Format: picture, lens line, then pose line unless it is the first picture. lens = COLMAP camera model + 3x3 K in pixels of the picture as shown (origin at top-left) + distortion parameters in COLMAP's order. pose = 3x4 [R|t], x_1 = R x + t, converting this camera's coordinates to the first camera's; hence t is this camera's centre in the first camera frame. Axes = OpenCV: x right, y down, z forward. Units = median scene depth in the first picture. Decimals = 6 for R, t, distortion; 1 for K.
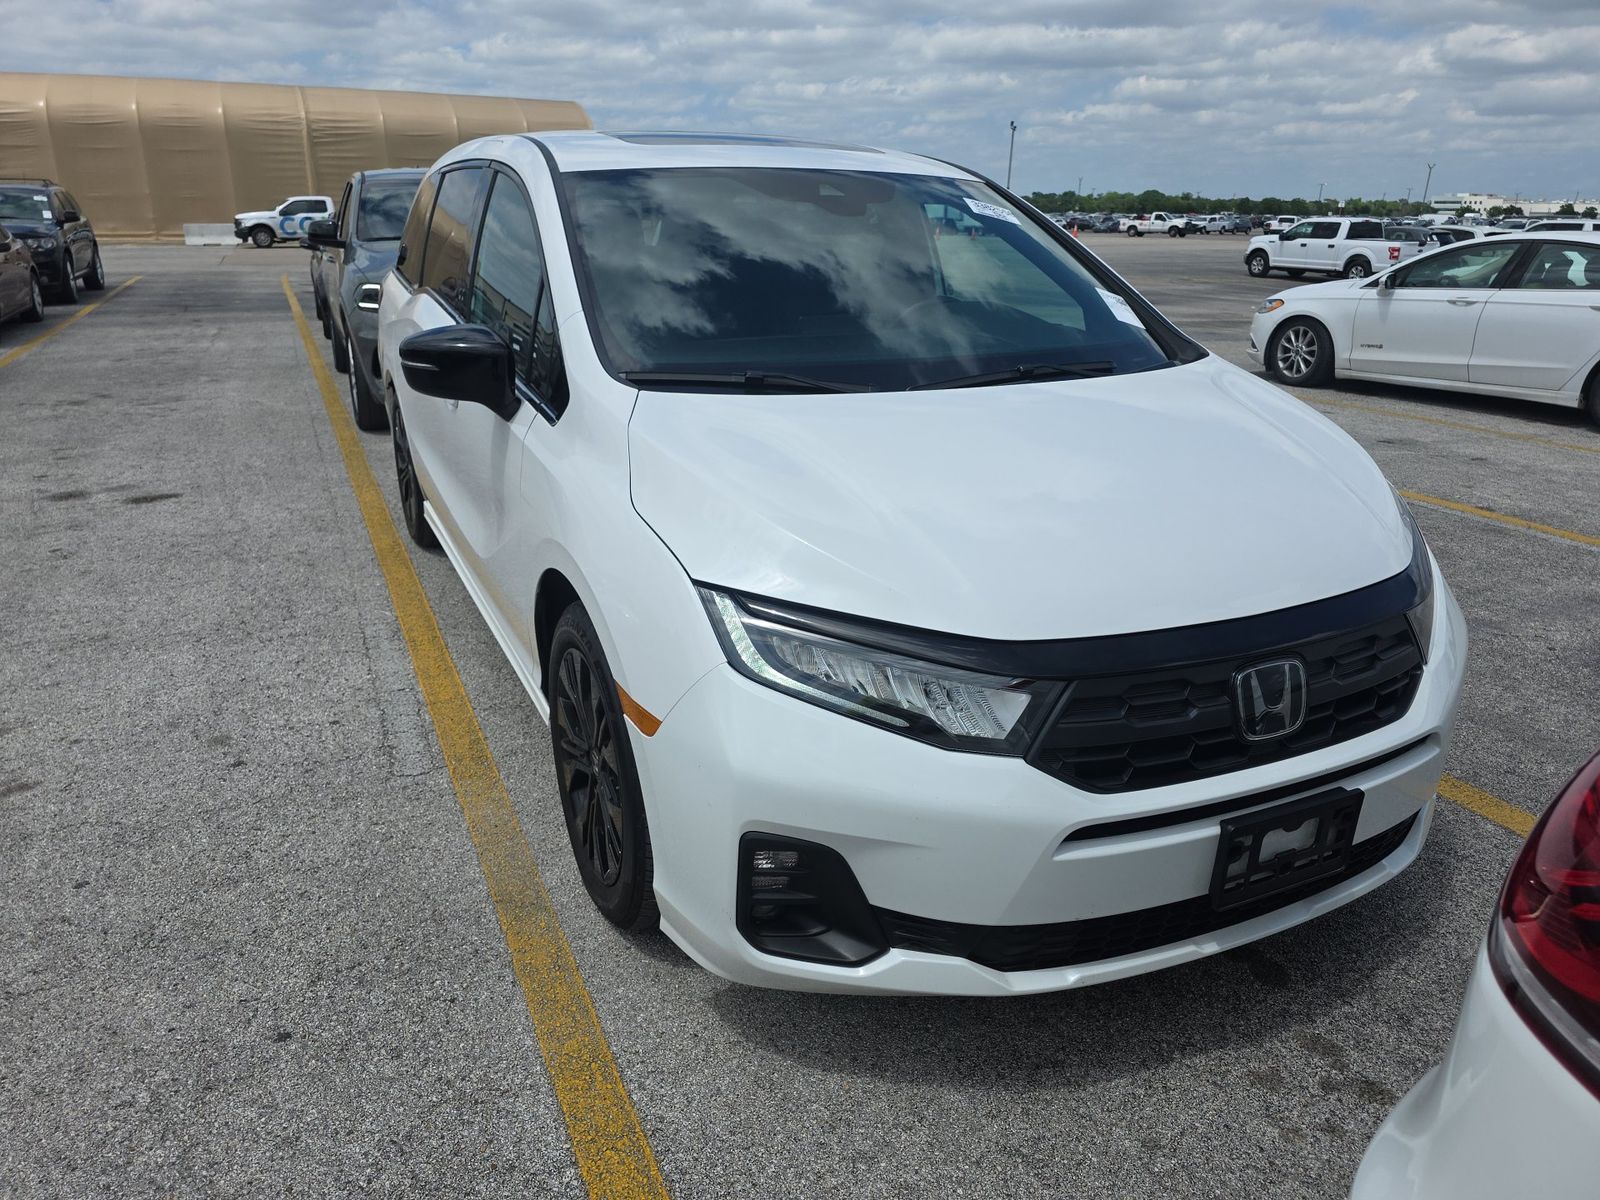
lens RADIAL K [[1111.6, 0, 804.1], [0, 1111.6, 569.0], [0, 0, 1]] dist [0.045727, -0.040619]
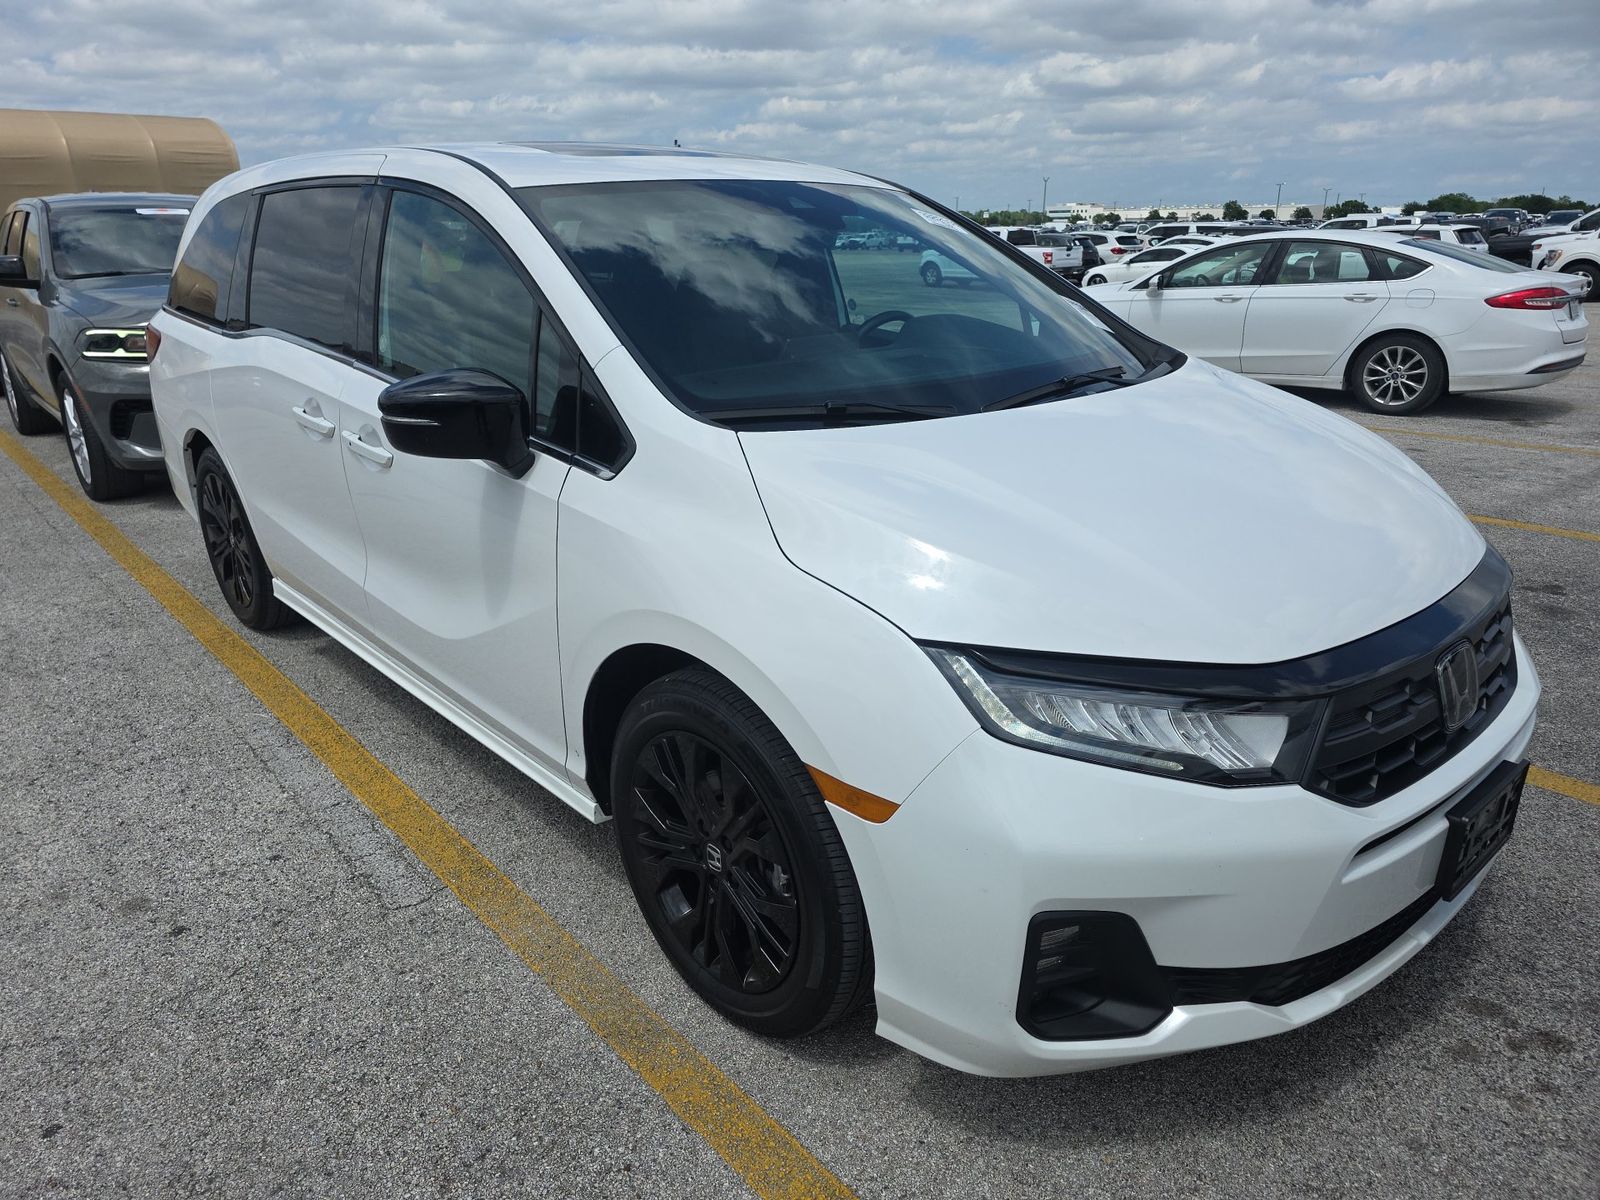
lens RADIAL K [[1102.9, 0, 803.5], [0, 1102.9, 583.6], [0, 0, 1]] dist [0.044142, -0.038581]
pose [[0.959283, -0.110319, 0.260012, -0.241864], [0.110432, 0.993782, 0.014217, -0.033817], [-0.259963, 0.015075, 0.965501, 0.101982]]
